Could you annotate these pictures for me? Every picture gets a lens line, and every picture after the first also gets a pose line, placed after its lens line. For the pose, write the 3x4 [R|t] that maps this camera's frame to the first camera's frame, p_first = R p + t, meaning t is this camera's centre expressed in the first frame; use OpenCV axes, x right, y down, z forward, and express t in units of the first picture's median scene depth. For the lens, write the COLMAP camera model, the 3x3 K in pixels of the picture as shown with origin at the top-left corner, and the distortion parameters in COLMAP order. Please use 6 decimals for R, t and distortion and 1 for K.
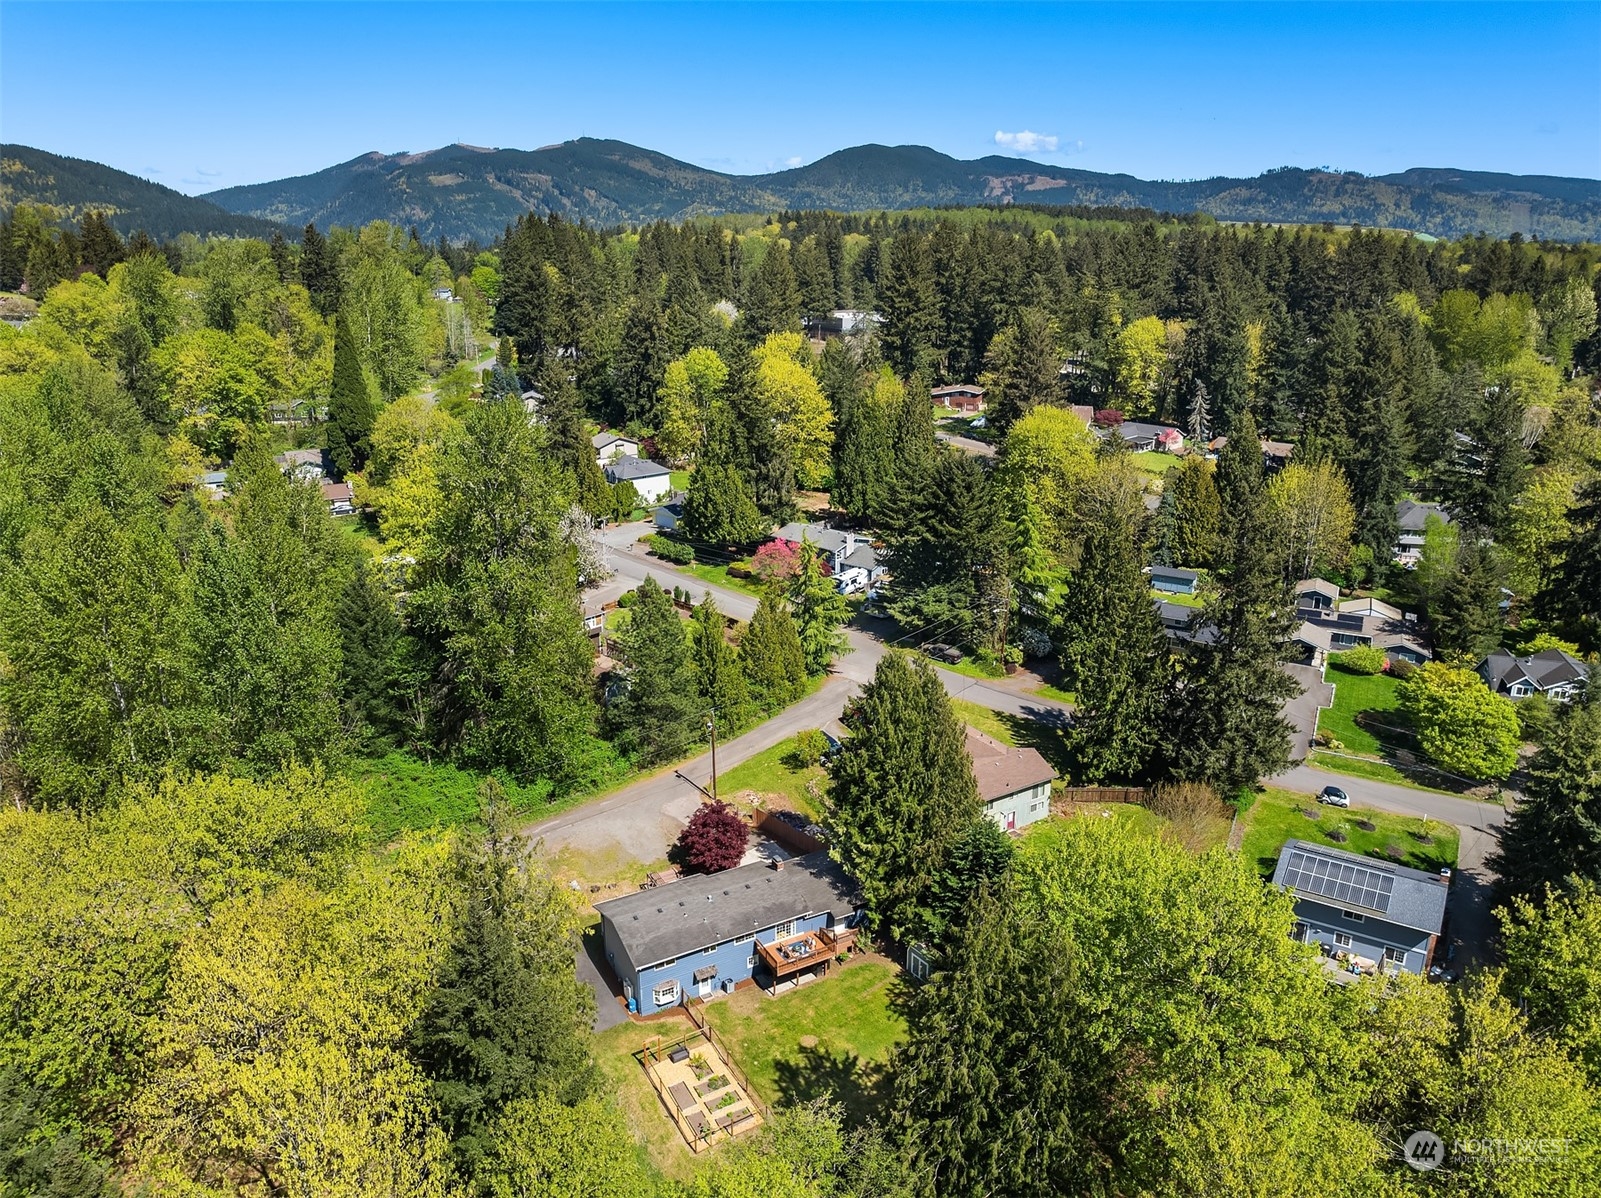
lens RADIAL K [[1117.6, 0, 796.9], [0, 1117.6, 563.7], [0, 0, 1]] dist [-0.017799, -0.008569]
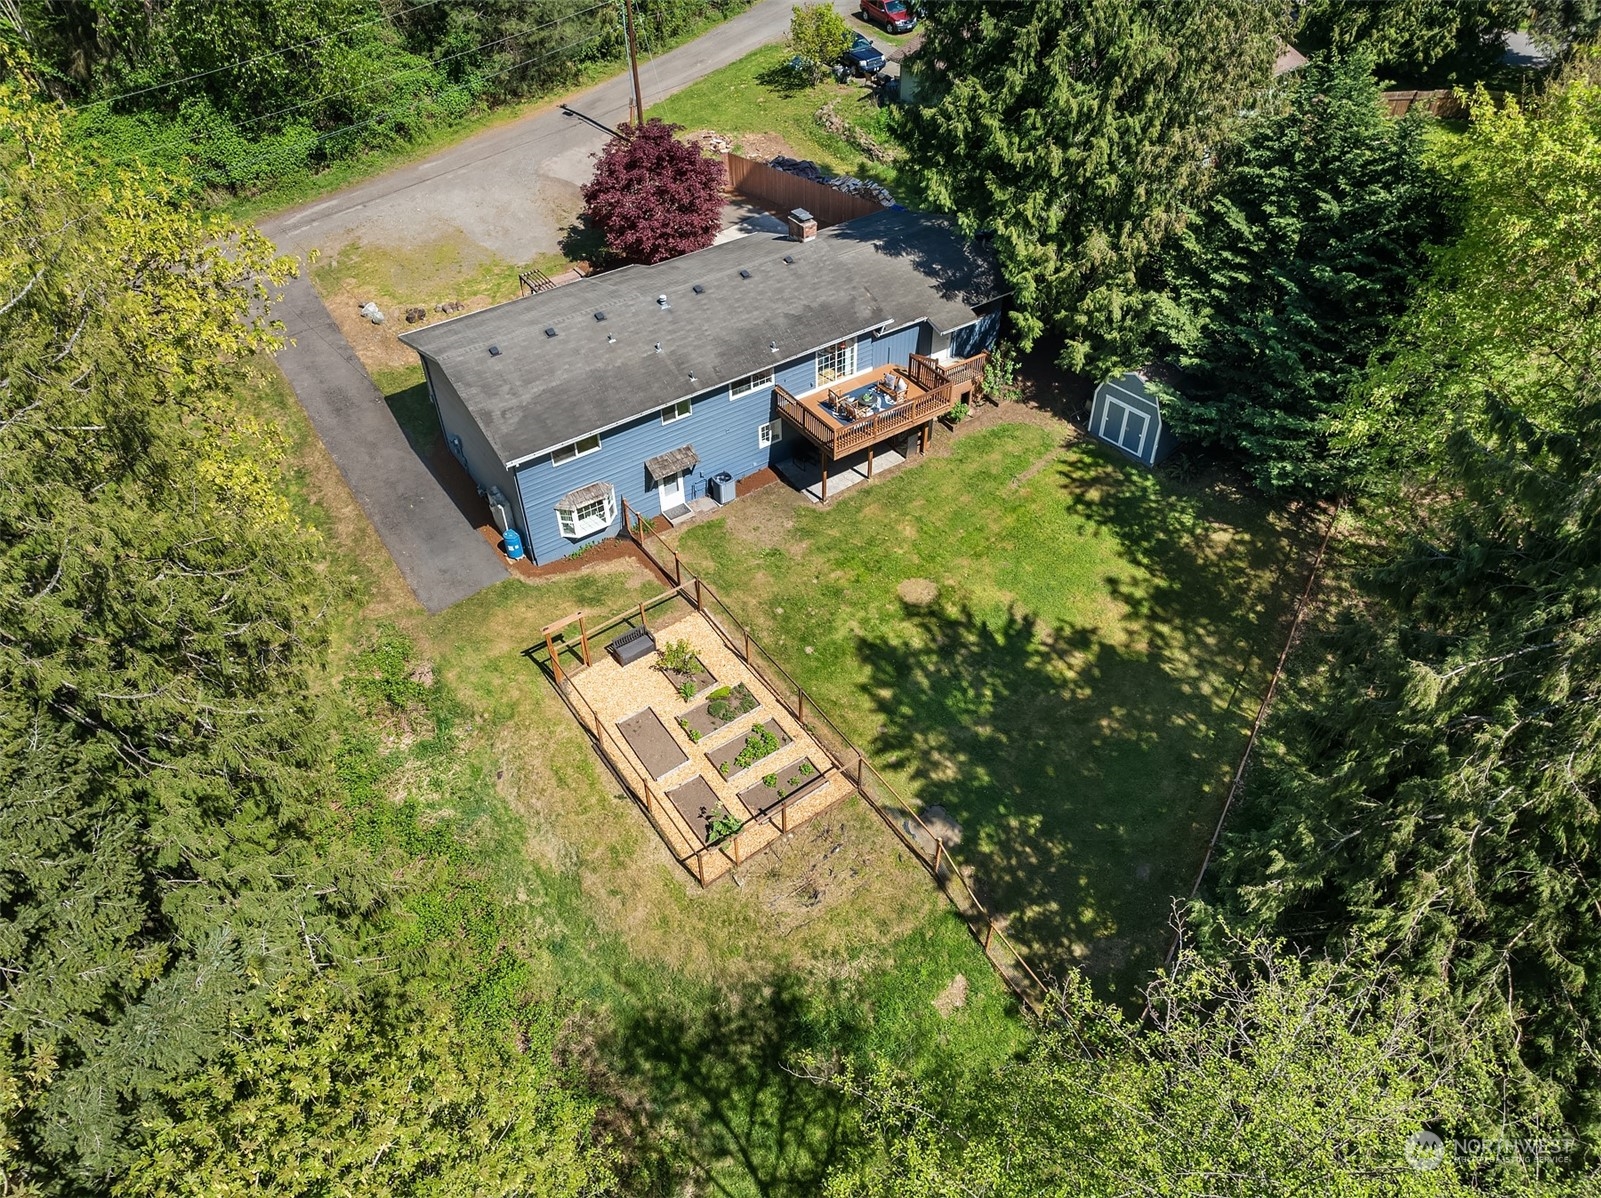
lens RADIAL K [[1117.6, 0, 784.1], [0, 1117.6, 563.0], [0, 0, 1]] dist [-0.017799, -0.008569]
pose [[0.996163, -0.070134, 0.052354, -0.062162], [0.041211, 0.903617, 0.426355, 0.211581], [-0.077209, -0.422562, 0.903039, 0.568831]]
